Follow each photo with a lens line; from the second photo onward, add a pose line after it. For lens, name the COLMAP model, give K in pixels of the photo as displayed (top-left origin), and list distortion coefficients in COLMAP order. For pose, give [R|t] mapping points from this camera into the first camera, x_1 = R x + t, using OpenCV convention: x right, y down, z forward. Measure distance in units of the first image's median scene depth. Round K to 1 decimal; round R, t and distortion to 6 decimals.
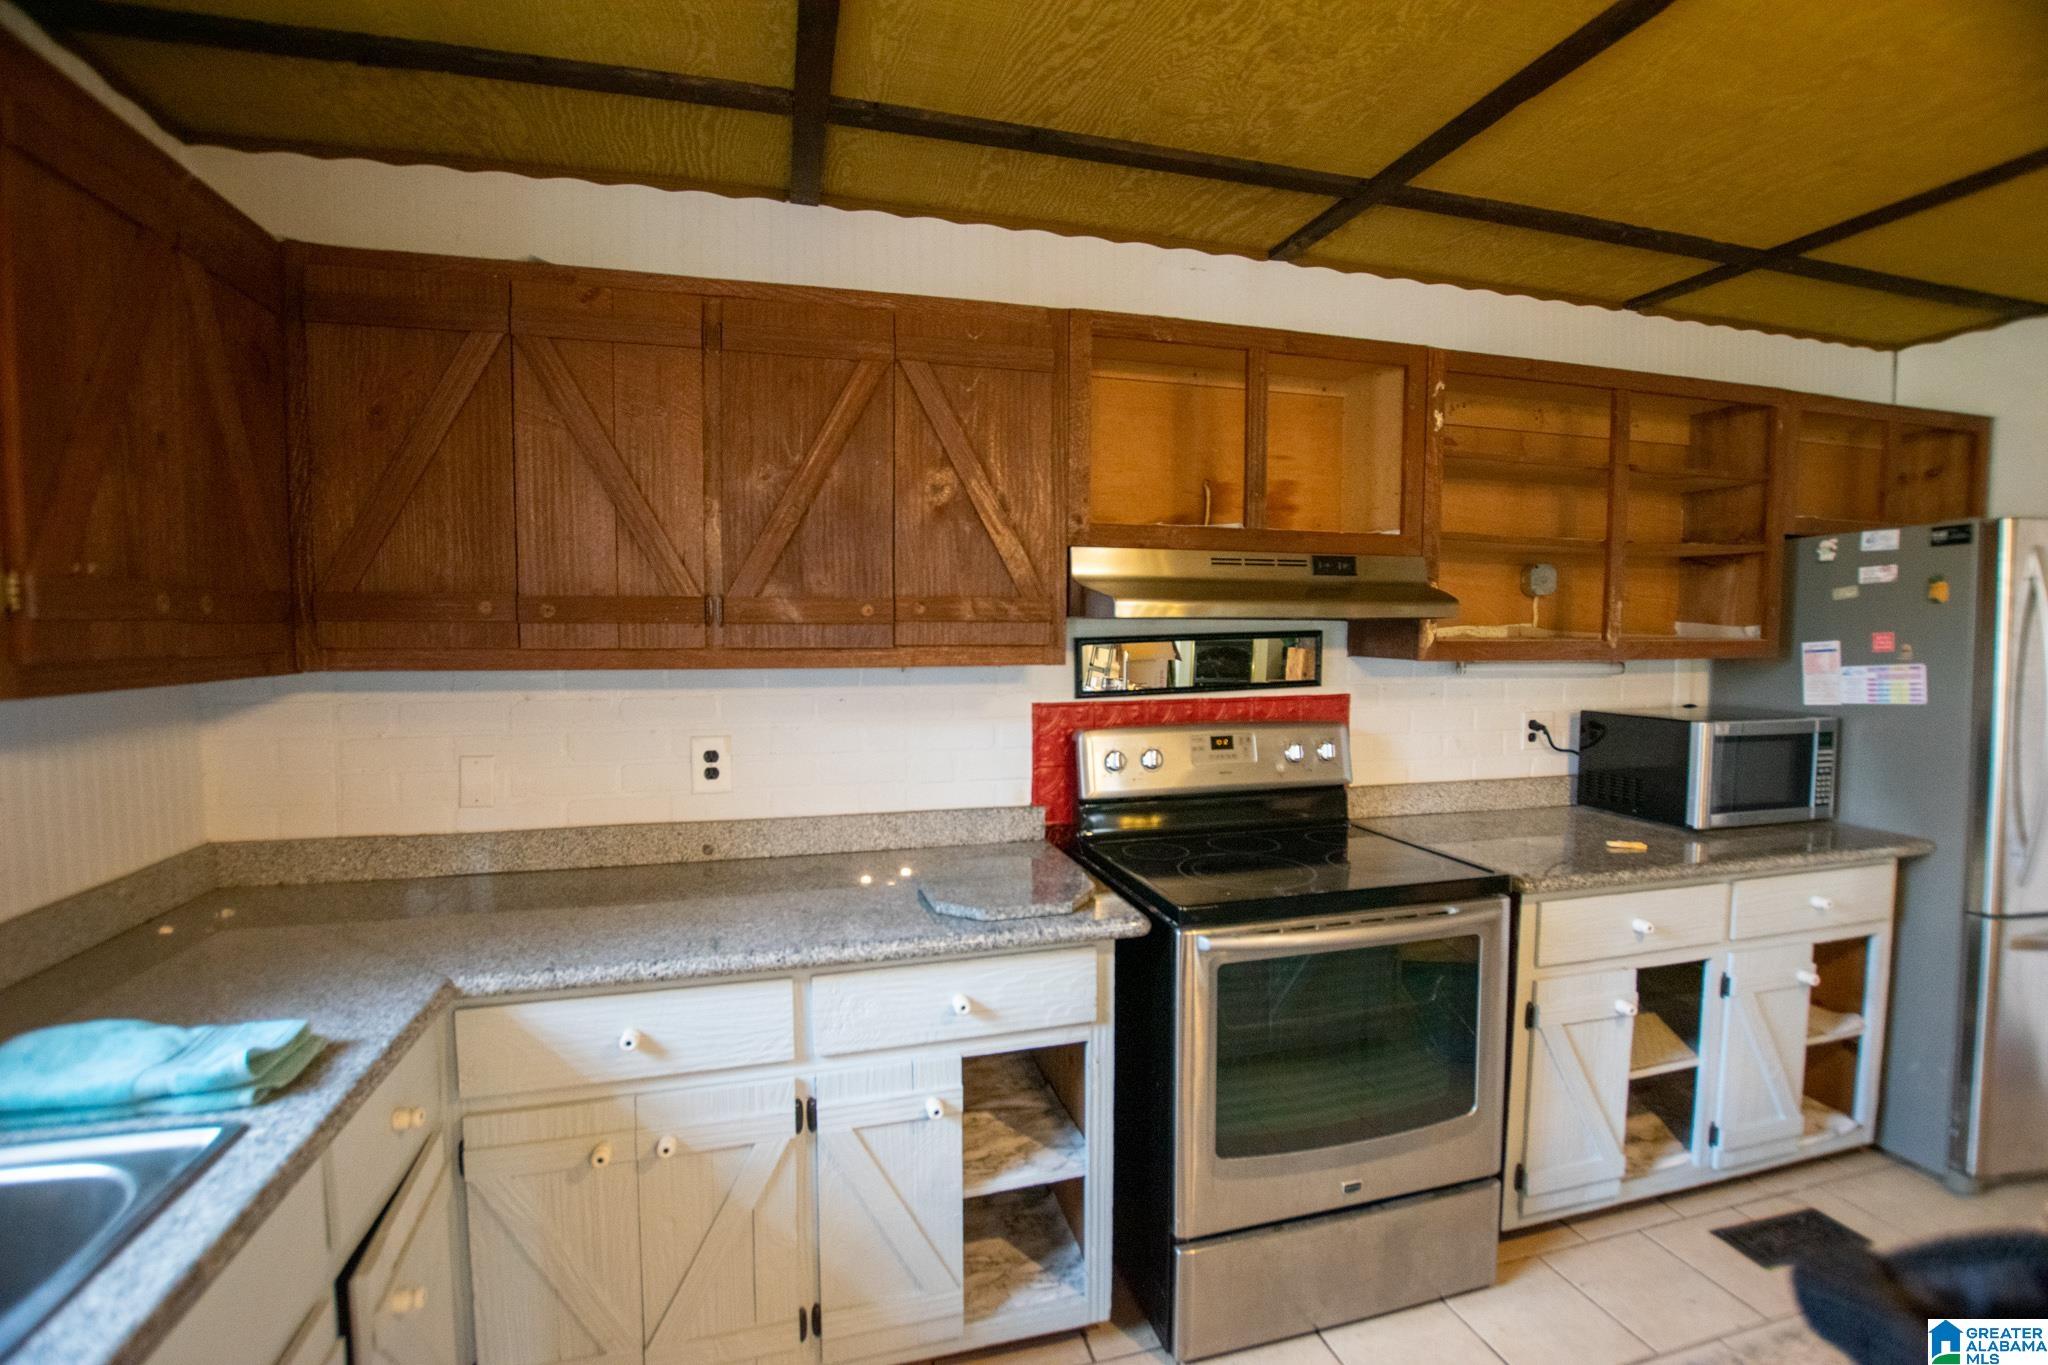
lens RADIAL K [[889.6, 0, 1015.3], [0, 889.6, 680.0], [0, 0, 1]] dist [-0.032917, 0.002546]
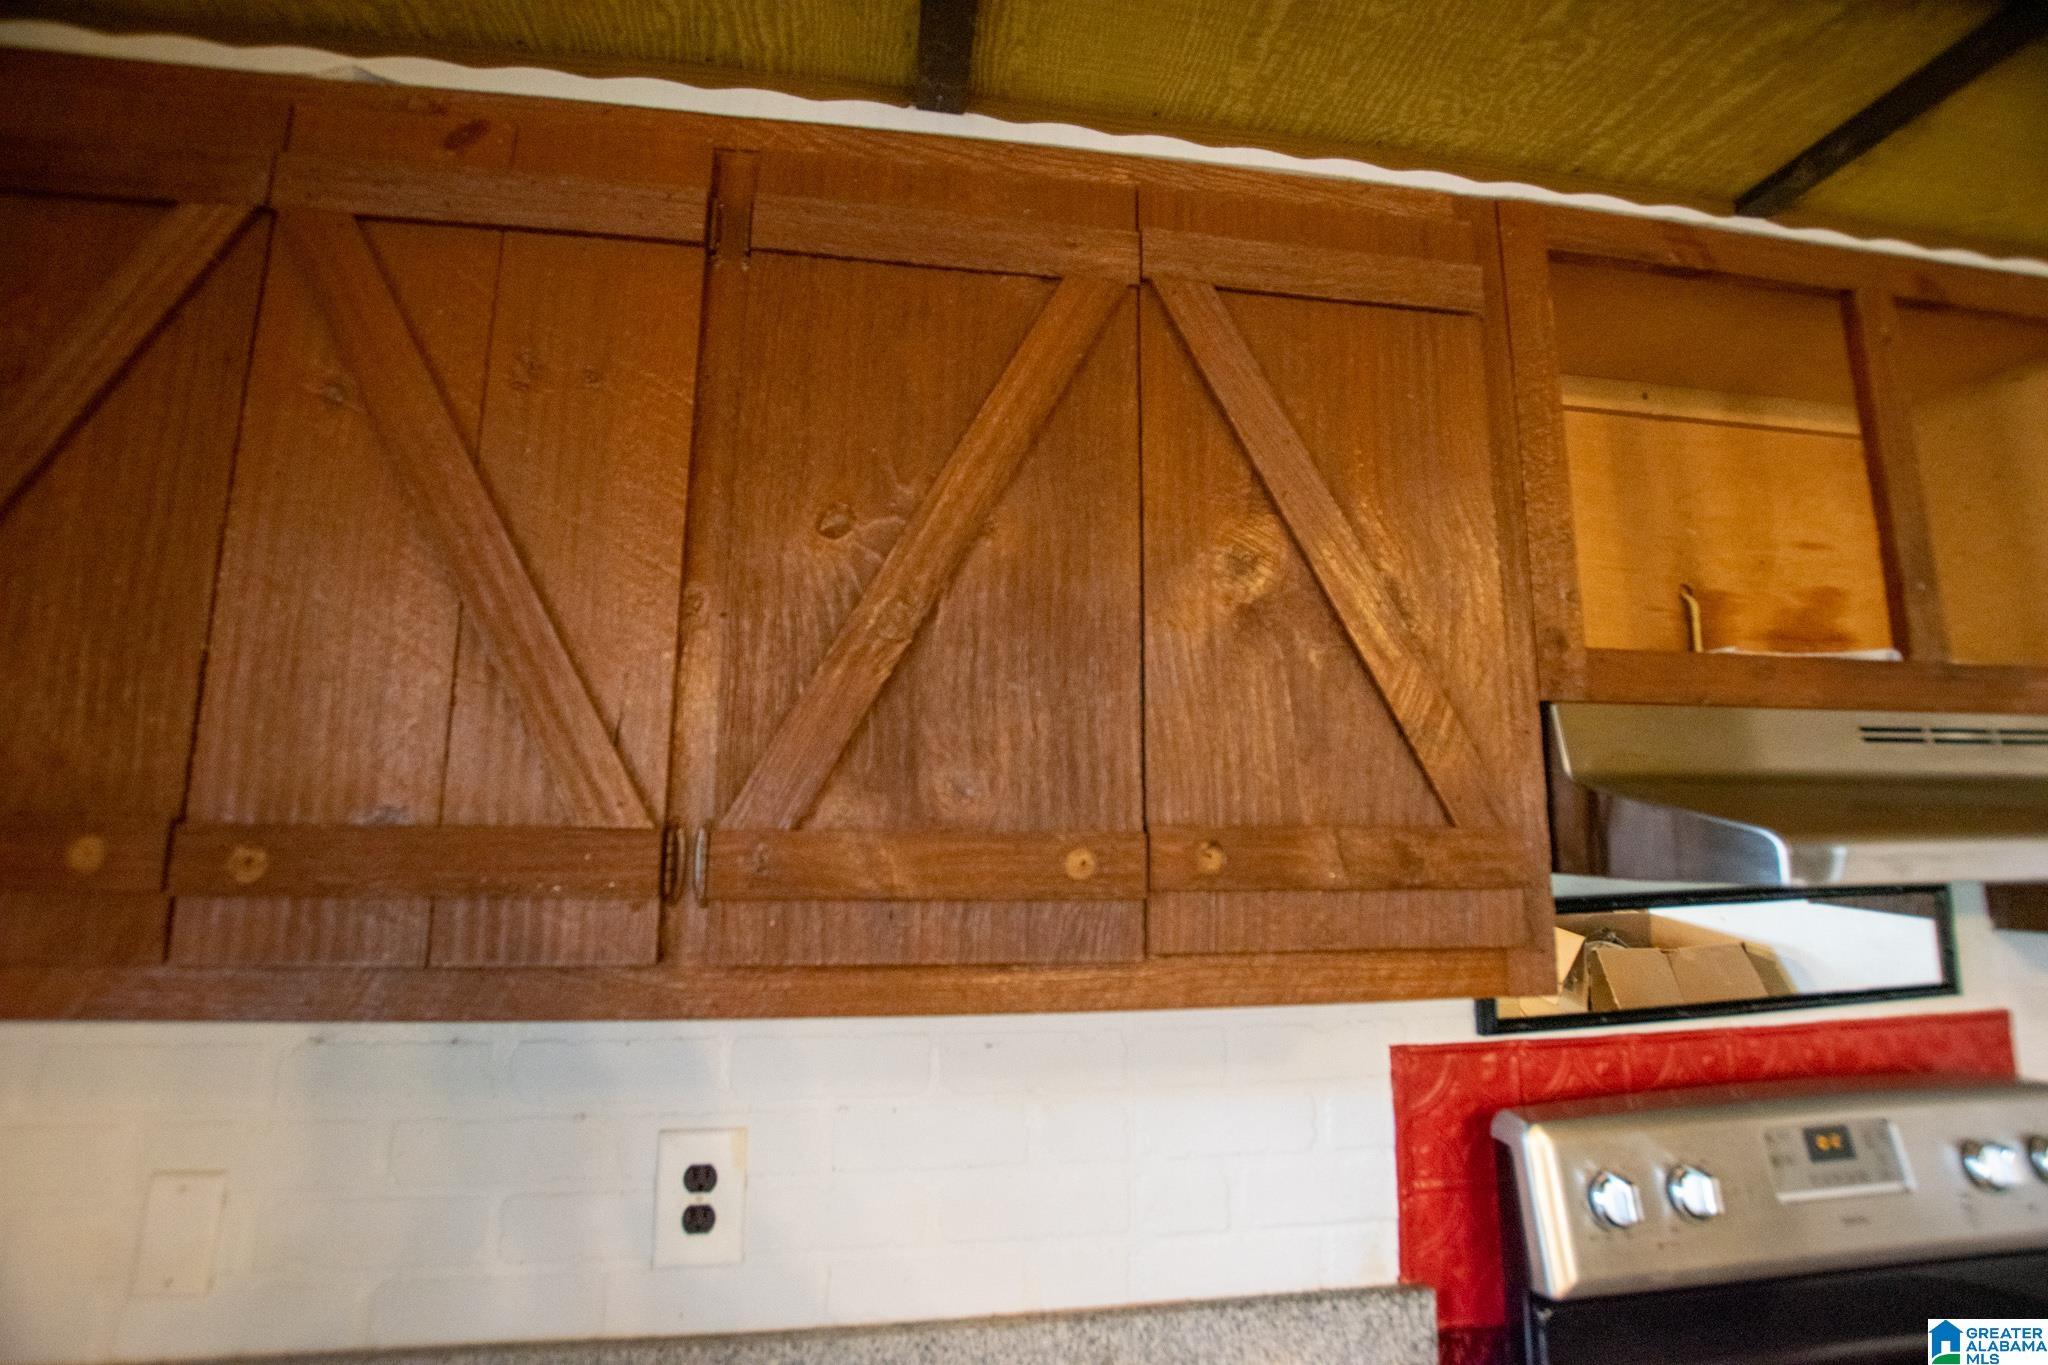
lens RADIAL K [[889.6, 0, 1016.3], [0, 889.6, 684.8], [0, 0, 1]] dist [-0.032917, 0.002546]
pose [[0.993278, -0.014620, -0.114824, -0.148204], [-0.010644, 0.976252, -0.216378, -0.070414], [0.115260, 0.216146, 0.969534, 0.607337]]
